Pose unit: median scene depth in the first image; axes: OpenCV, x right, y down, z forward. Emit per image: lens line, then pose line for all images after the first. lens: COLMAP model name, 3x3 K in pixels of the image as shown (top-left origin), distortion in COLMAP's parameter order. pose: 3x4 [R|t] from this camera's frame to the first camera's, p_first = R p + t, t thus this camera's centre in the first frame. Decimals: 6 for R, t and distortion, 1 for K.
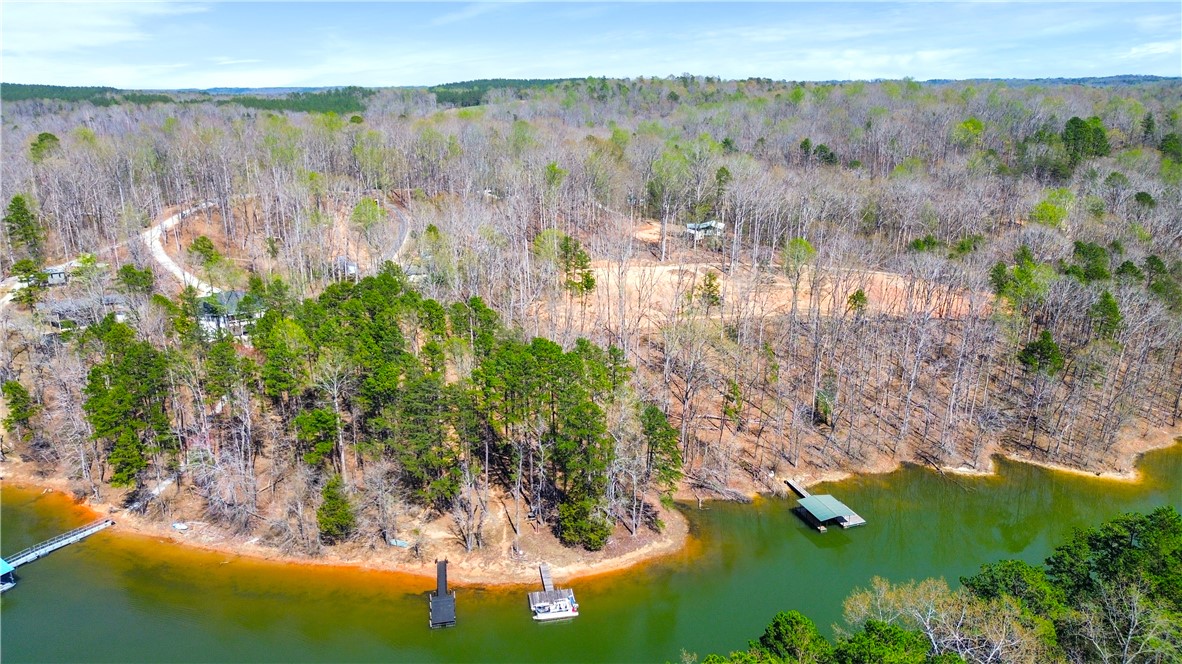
lens RADIAL K [[845.0, 0, 593.0], [0, 845.0, 334.8], [0, 0, 1]] dist [0.036935, -0.016063]
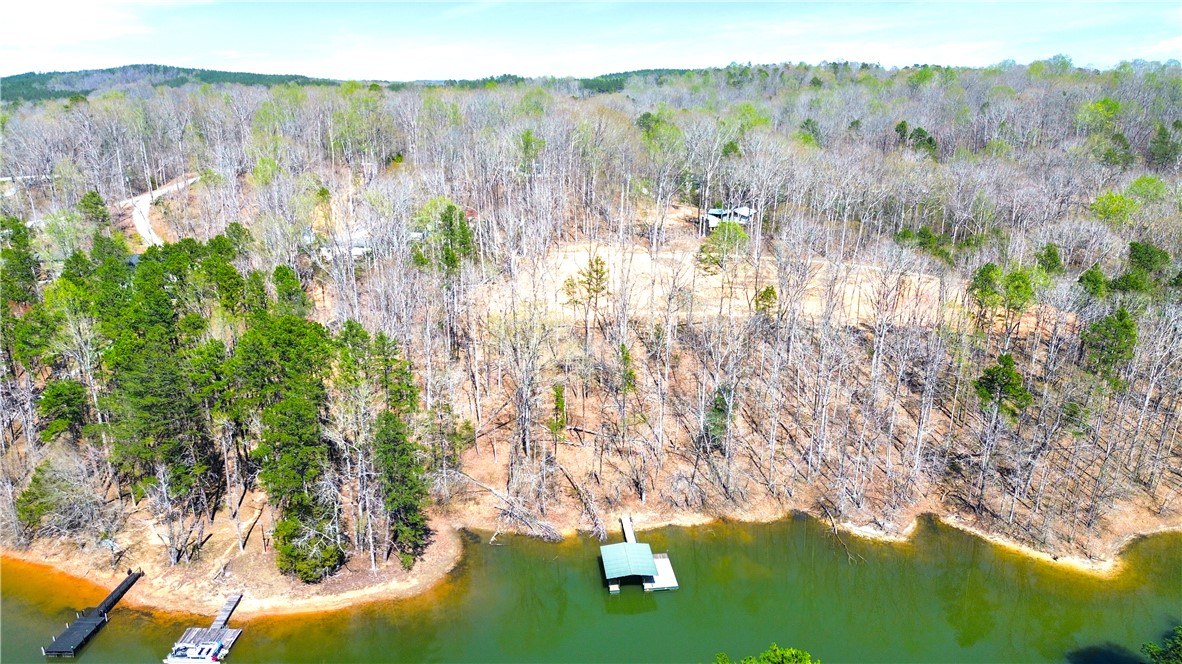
lens RADIAL K [[845.0, 0, 589.9], [0, 845.0, 329.5], [0, 0, 1]] dist [0.036935, -0.016063]
pose [[0.976394, 0.065949, -0.205684, 0.334899], [-0.065931, 0.997800, 0.006951, -0.007138], [0.205689, 0.006774, 0.978594, 0.211226]]
